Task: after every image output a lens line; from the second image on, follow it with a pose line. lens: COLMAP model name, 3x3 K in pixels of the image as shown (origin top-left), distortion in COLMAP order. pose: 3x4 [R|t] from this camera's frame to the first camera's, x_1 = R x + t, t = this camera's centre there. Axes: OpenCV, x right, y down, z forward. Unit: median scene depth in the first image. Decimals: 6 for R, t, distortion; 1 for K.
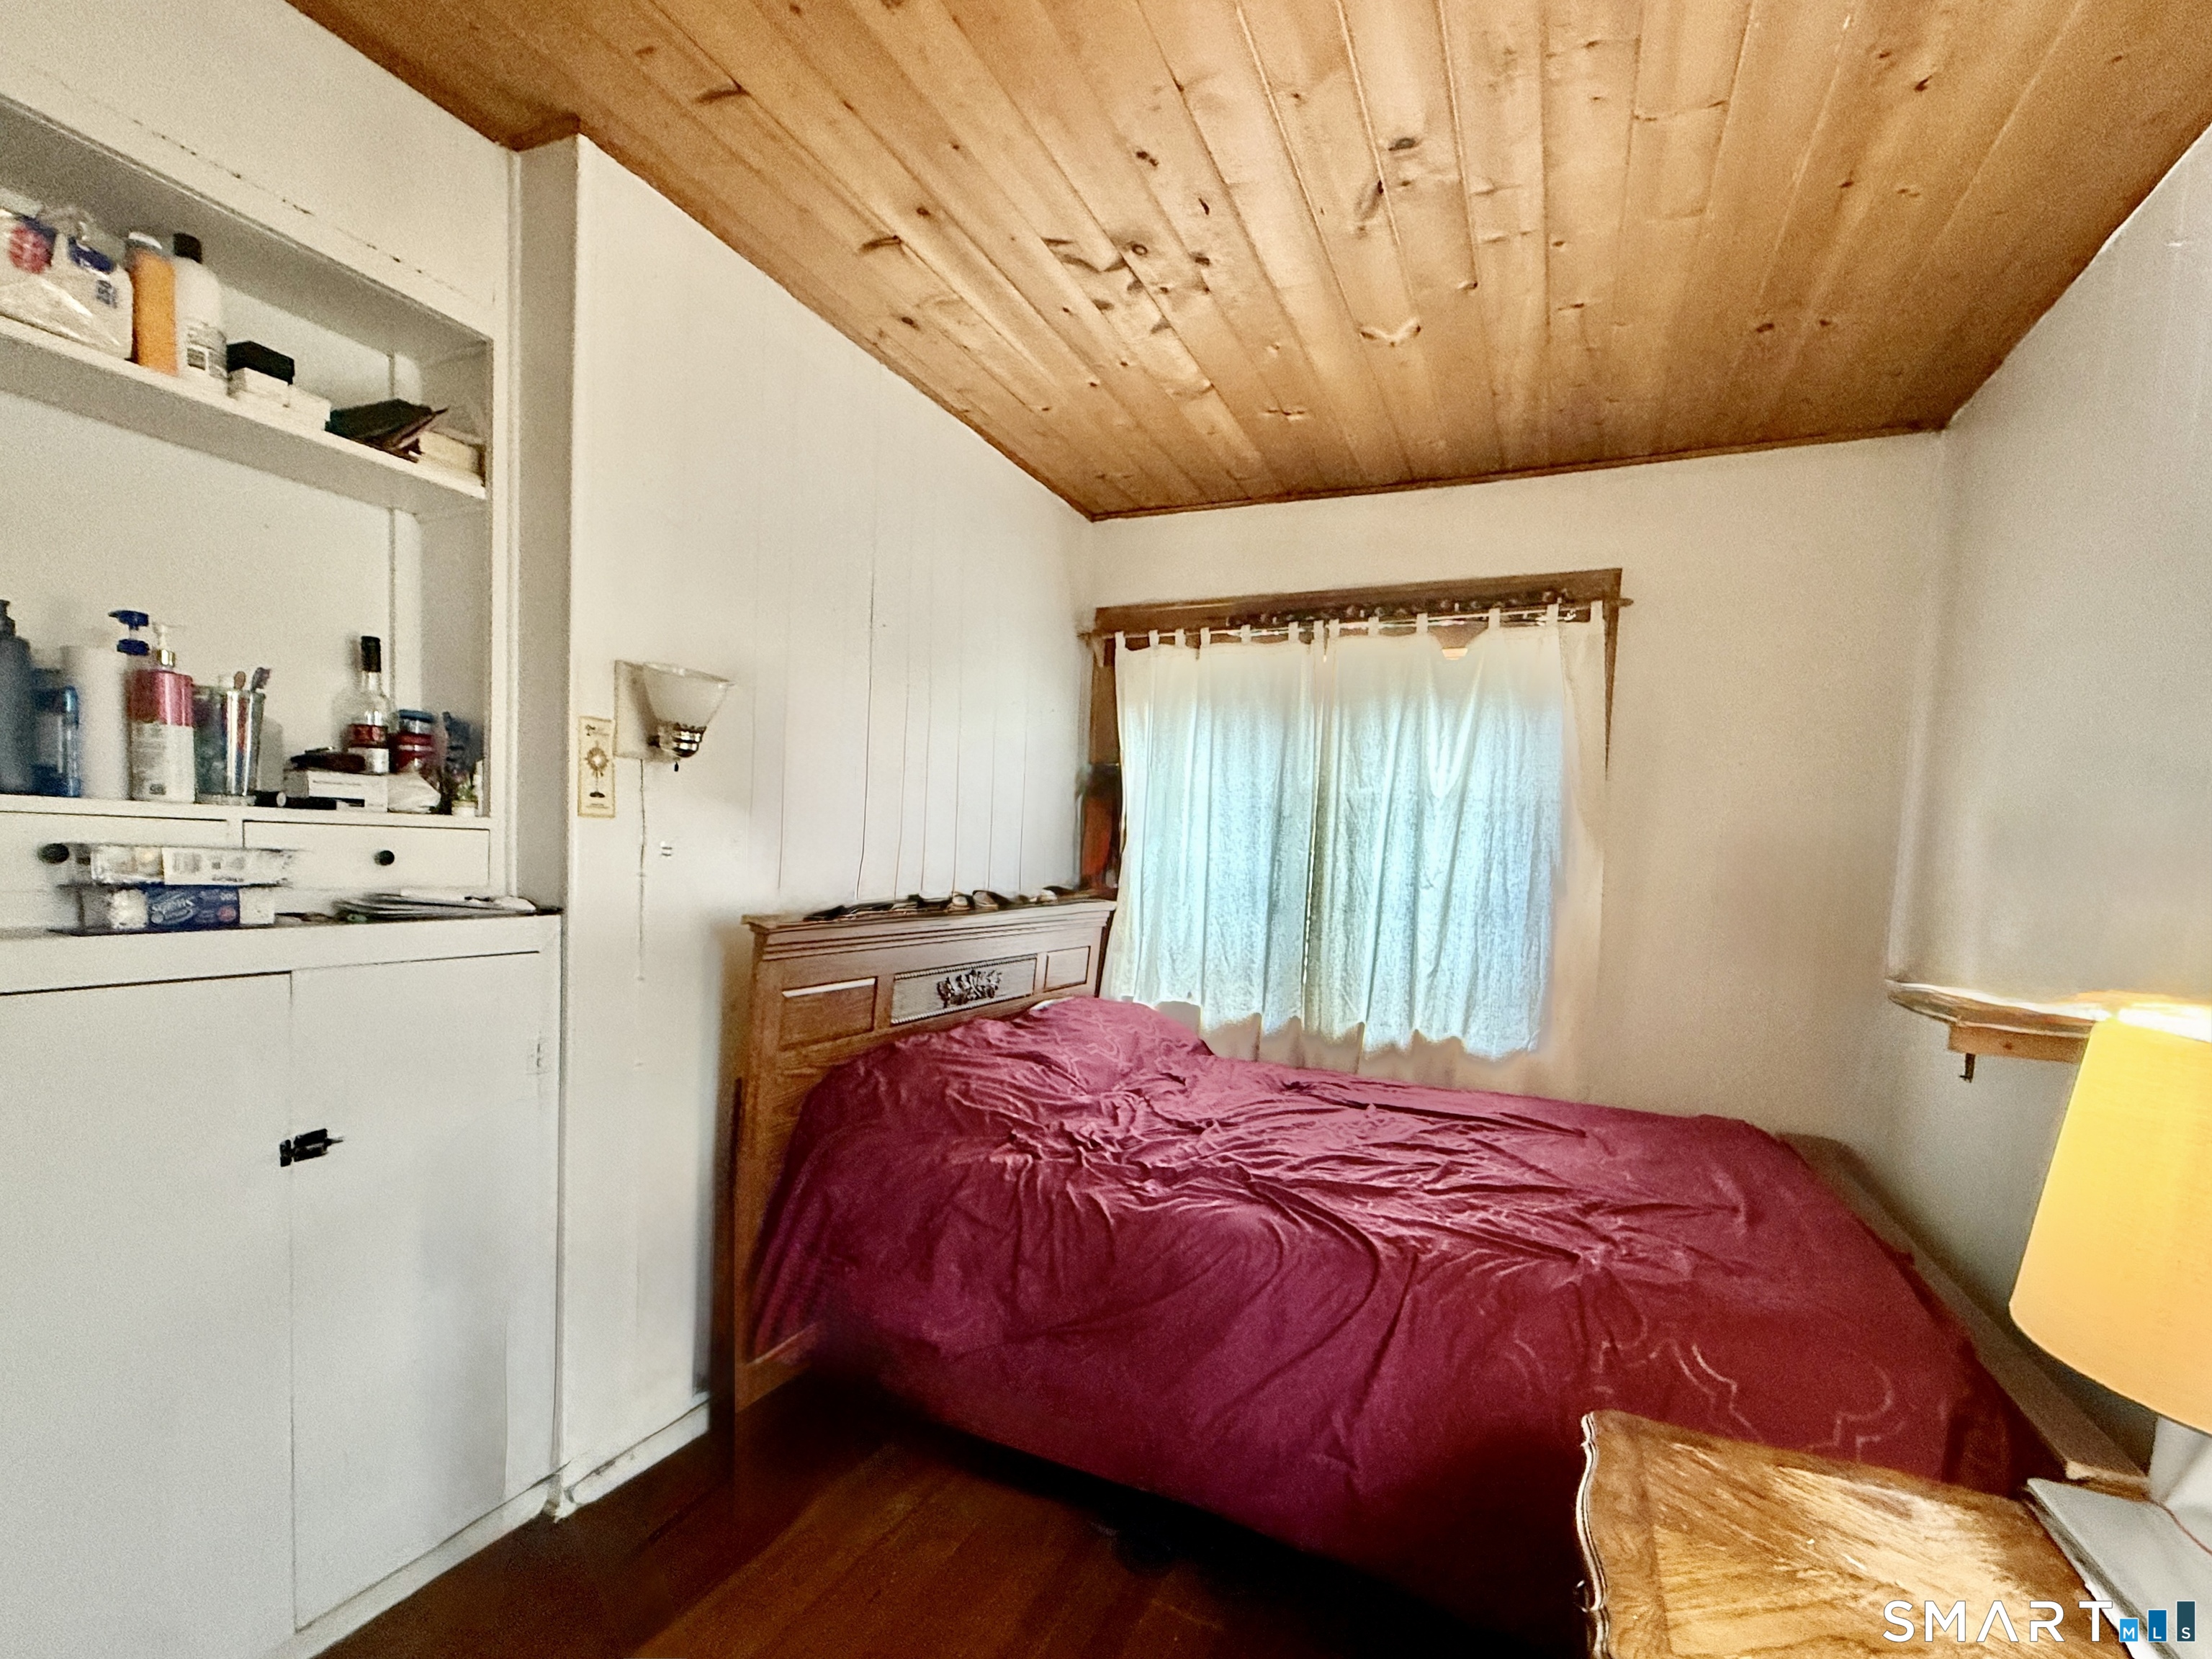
lens RADIAL K [[1027.5, 0, 1096.9], [0, 1027.5, 906.1], [0, 0, 1]] dist [0.002320, 0.000630]
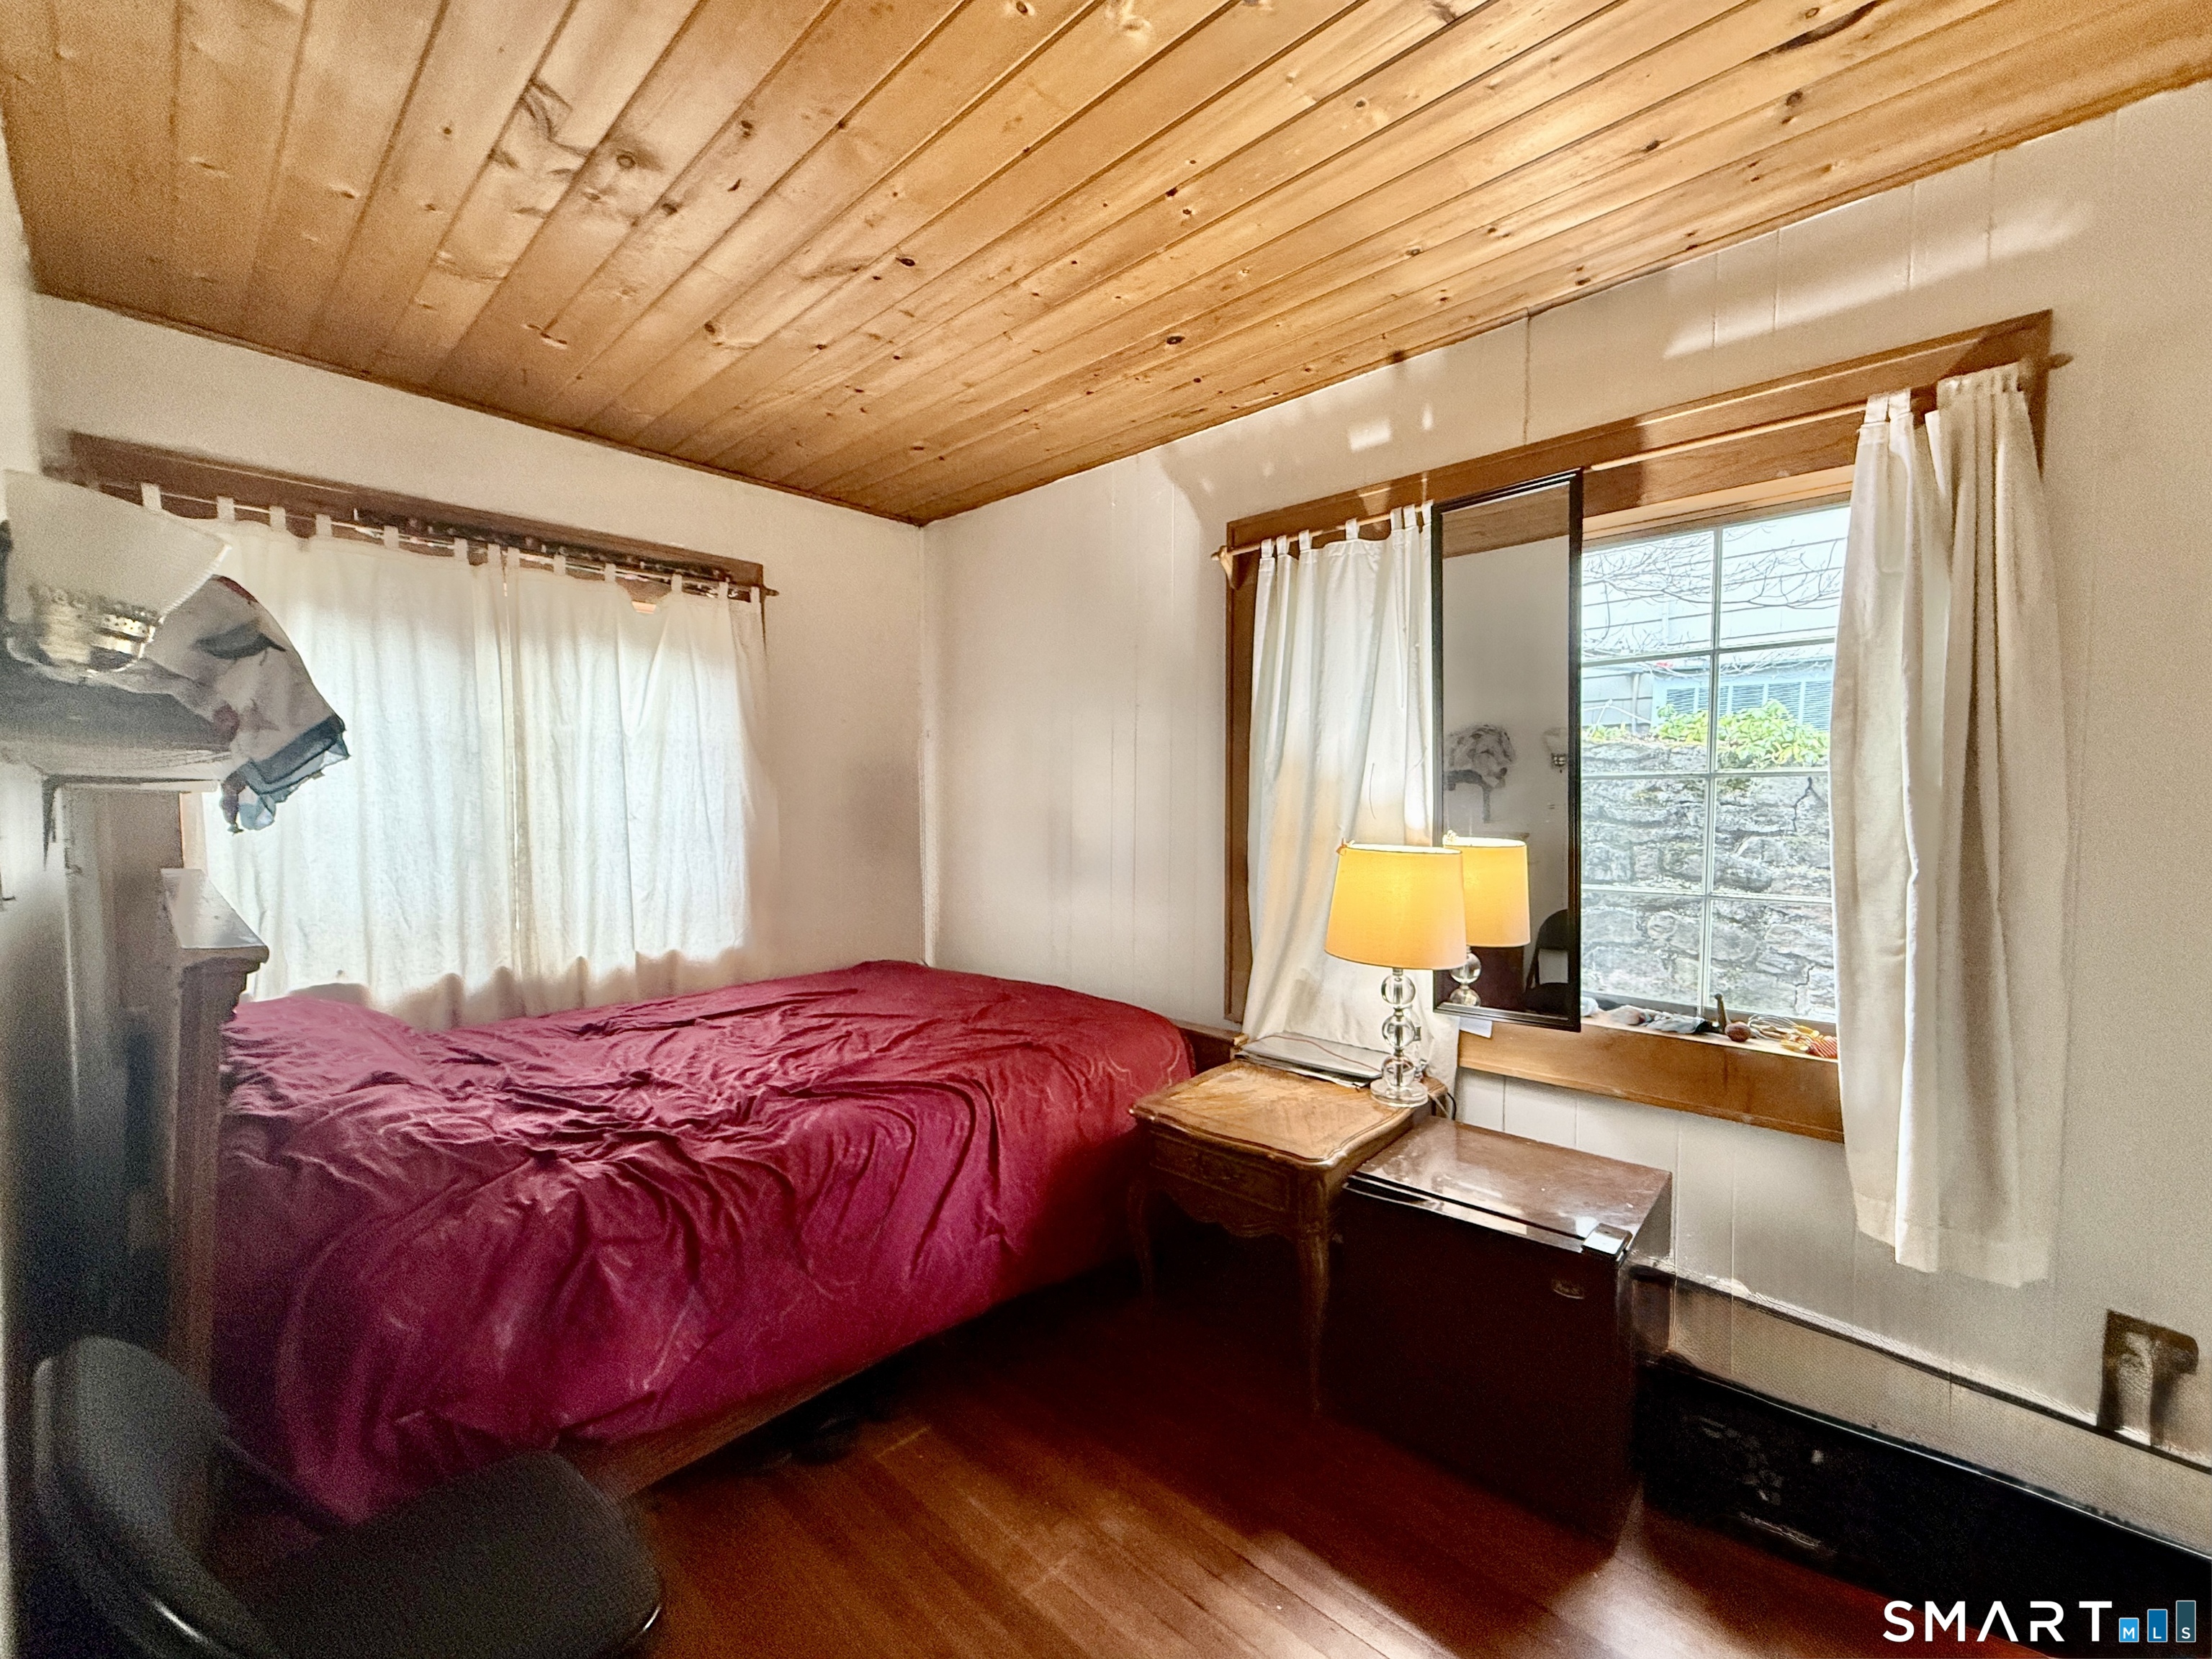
lens RADIAL K [[888.9, 0, 1106.0], [0, 888.9, 829.5], [0, 0, 1]] dist [0.000938, 0.000154]
pose [[0.310586, -0.078807, 0.947273, -0.424739], [0.057919, 0.996275, 0.063893, -0.039924], [-0.948779, 0.035020, 0.313993, 0.236726]]
